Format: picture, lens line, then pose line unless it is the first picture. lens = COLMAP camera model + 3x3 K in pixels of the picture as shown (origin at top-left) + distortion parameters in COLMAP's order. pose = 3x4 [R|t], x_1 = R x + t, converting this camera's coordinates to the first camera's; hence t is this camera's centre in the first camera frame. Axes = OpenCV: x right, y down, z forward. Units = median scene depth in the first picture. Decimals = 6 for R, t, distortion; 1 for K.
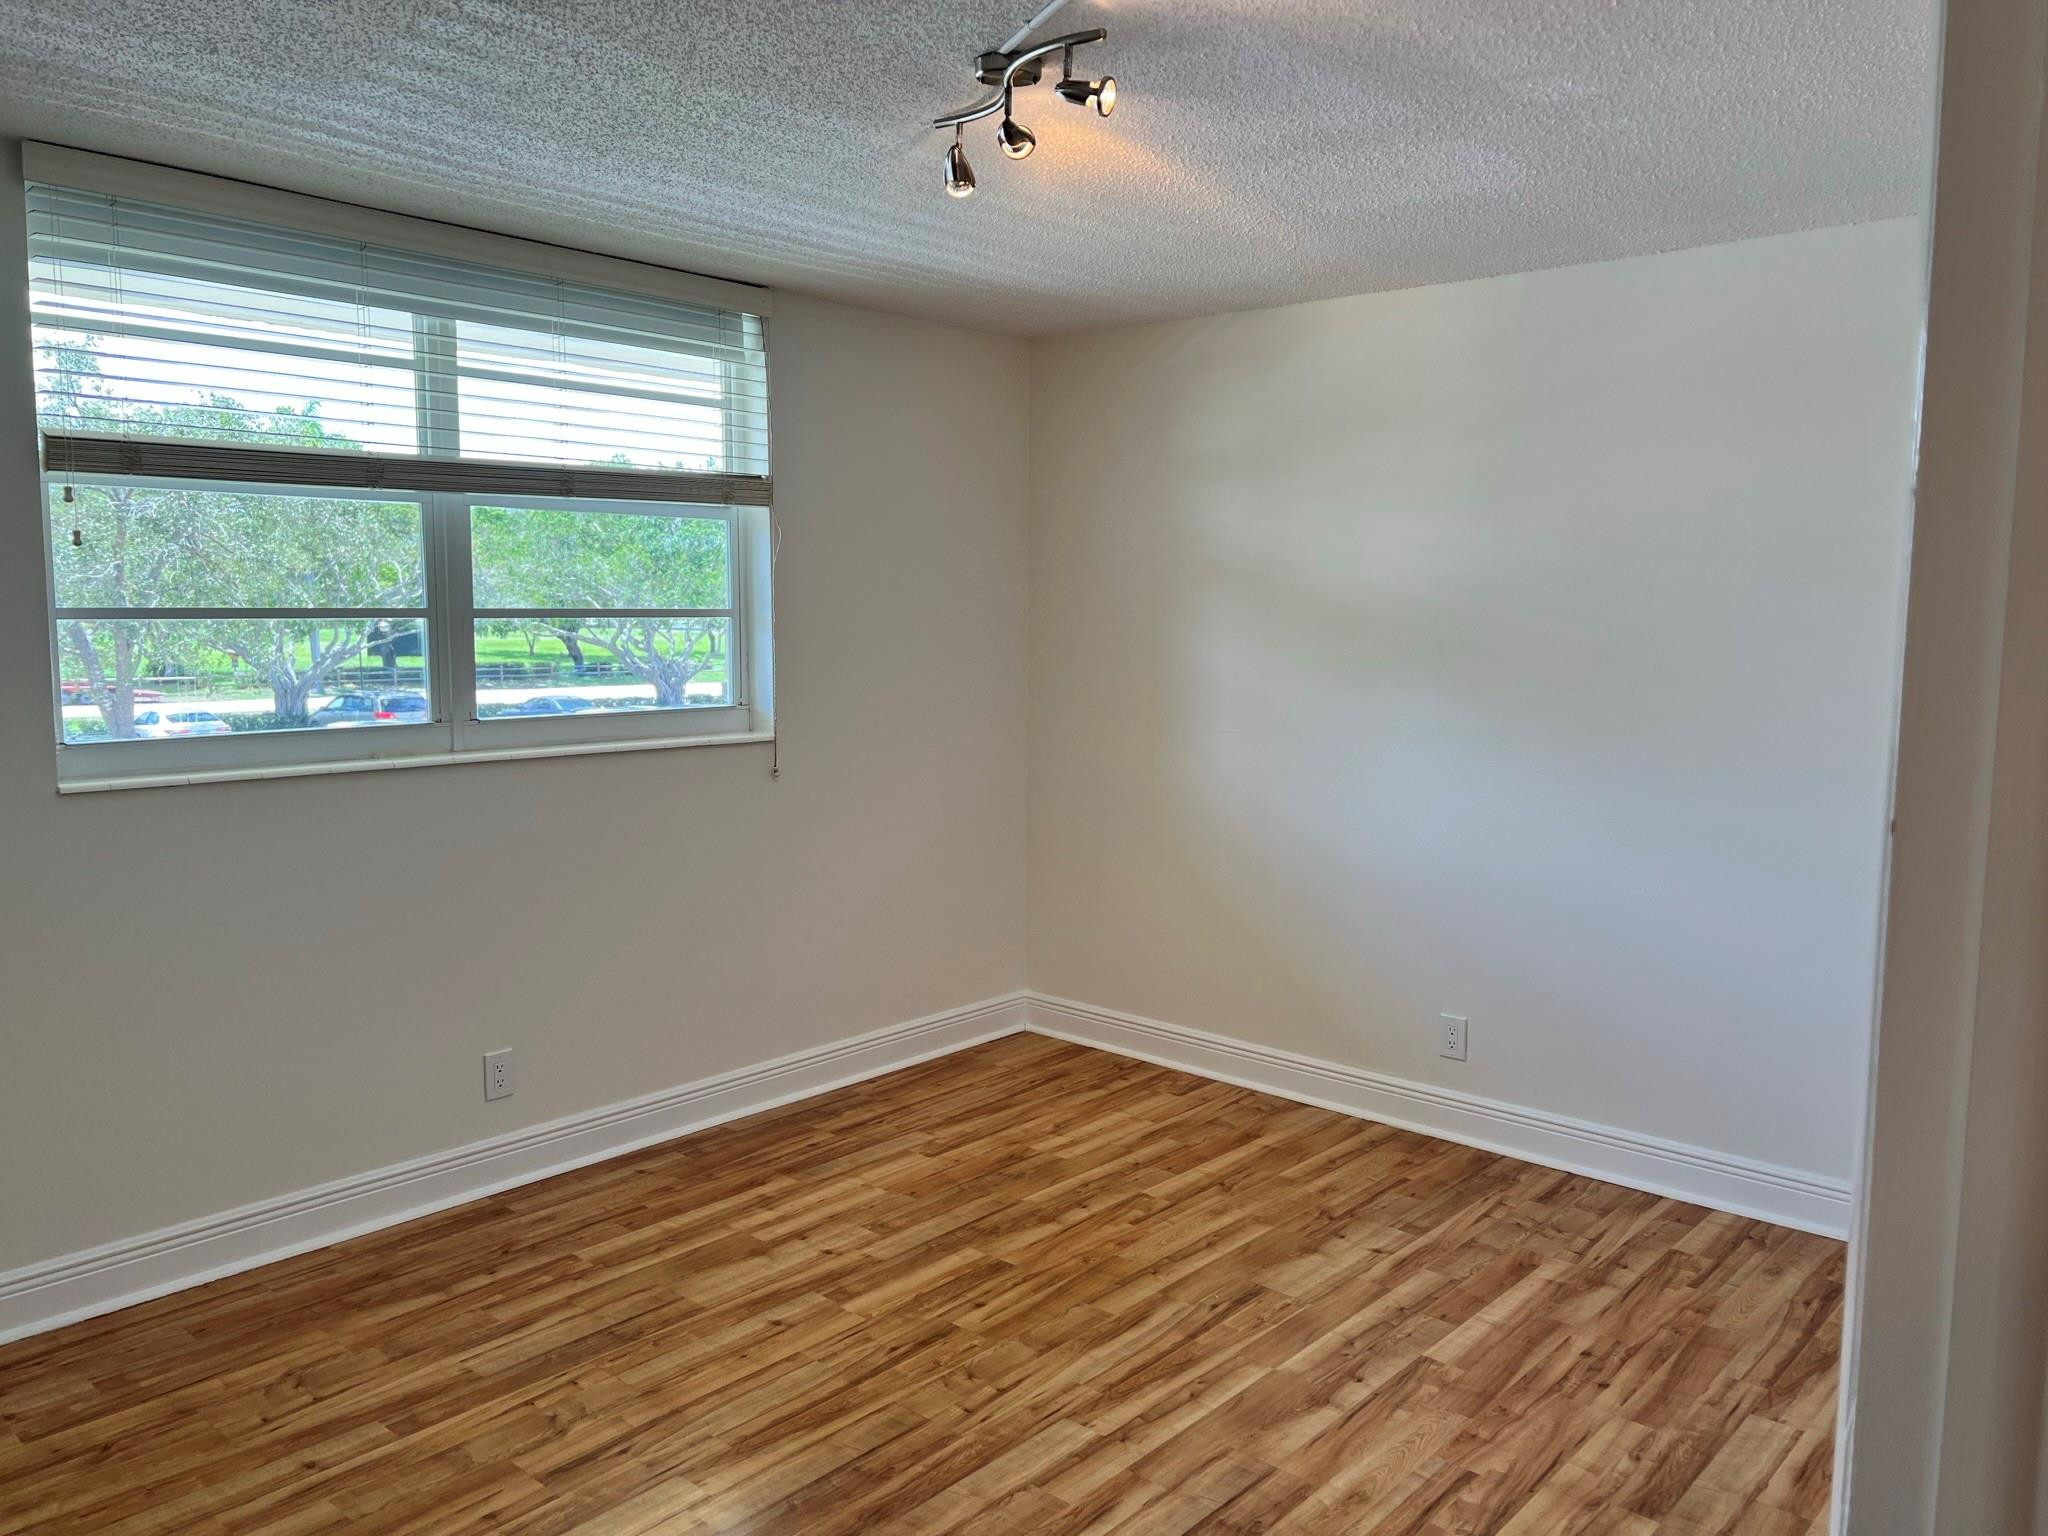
lens RADIAL K [[1545.6, 0, 1024.0], [0, 1545.6, 768.0], [0, 0, 1]] dist [0.077242, -0.109413]
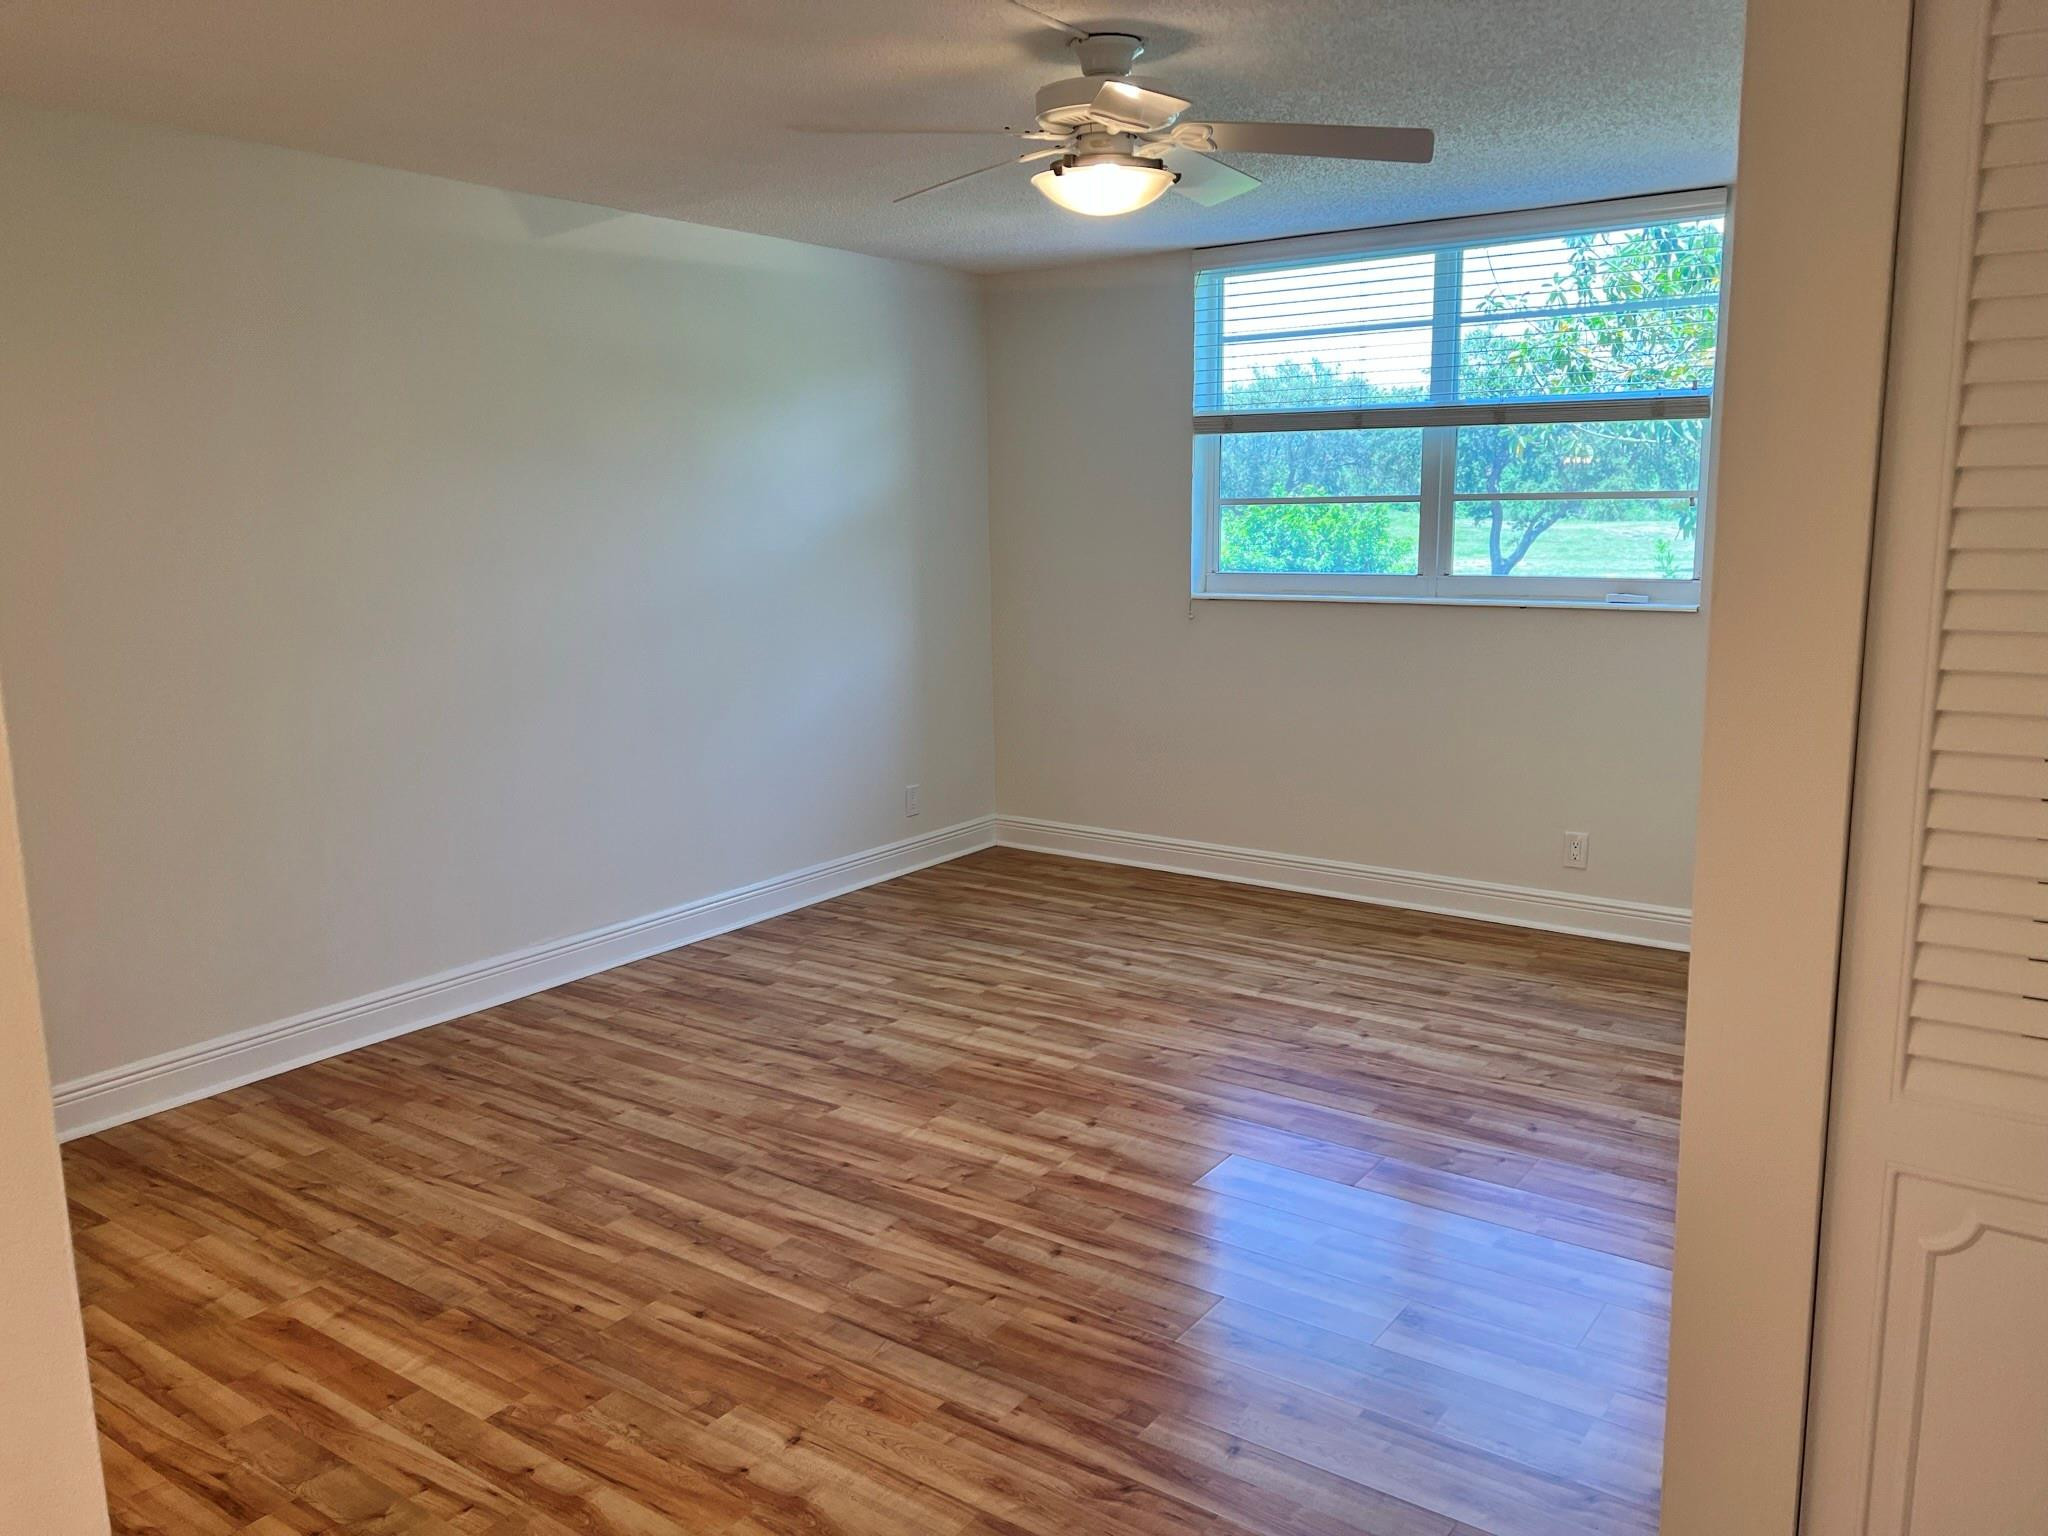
lens RADIAL K [[1545.6, 0, 1024.0], [0, 1545.6, 768.0], [0, 0, 1]] dist [0.077242, -0.109413]
pose [[-0.100748, -0.186895, 0.977200, -1.505431], [0.117406, 0.973101, 0.198216, -0.173171], [-0.987960, 0.134699, -0.076095, 1.328000]]
